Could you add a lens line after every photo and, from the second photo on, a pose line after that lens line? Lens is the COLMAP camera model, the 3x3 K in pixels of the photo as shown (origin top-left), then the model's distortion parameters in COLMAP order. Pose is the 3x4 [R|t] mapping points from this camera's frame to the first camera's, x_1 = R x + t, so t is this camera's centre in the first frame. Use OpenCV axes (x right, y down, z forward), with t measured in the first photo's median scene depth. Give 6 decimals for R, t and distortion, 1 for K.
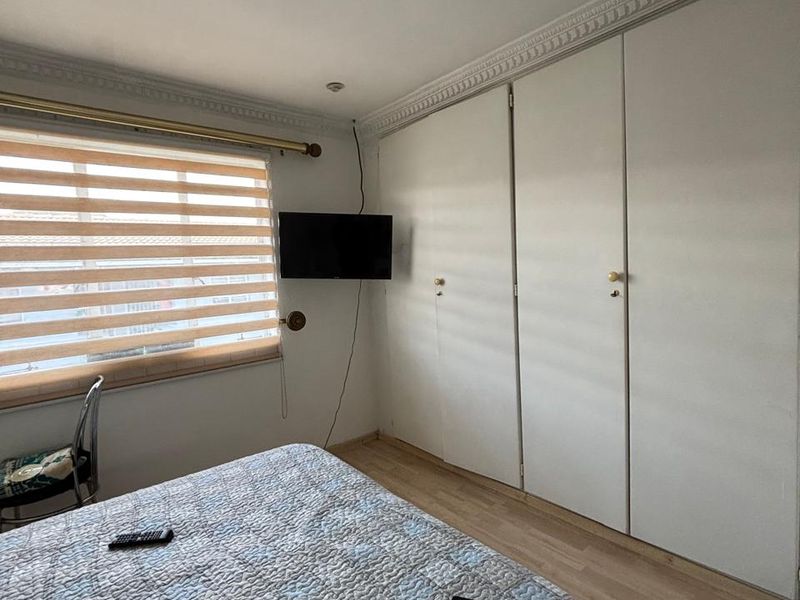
lens RADIAL K [[428.3, 0, 404.3], [0, 428.3, 300.1], [0, 0, 1]] dist [-0.006204, 0.001830]
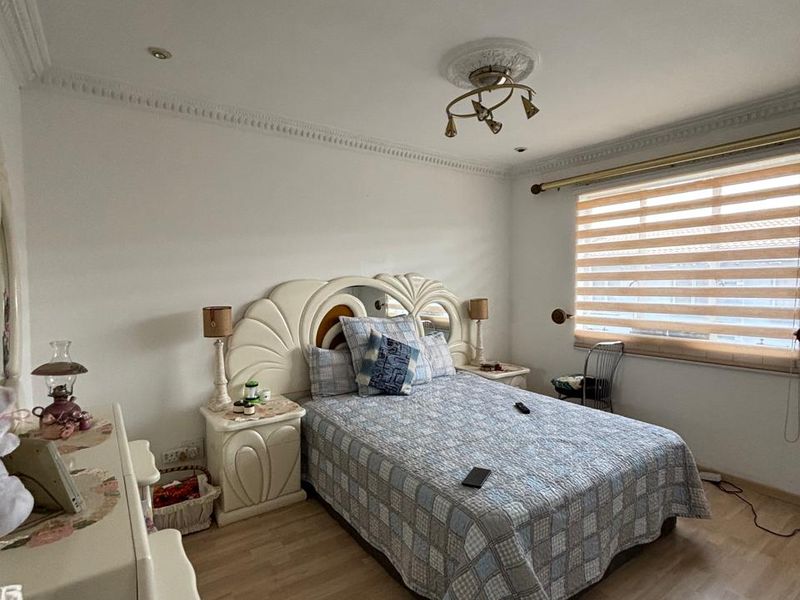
lens RADIAL K [[415.9, 0, 400.0], [0, 415.9, 300.0], [0, 0, 1]] dist [-0.003548, 0.008170]
pose [[-0.092755, 0.095920, -0.991058, 0.788595], [-0.054524, 0.993366, 0.101247, -0.076671], [0.994195, 0.063428, -0.086910, 0.313017]]
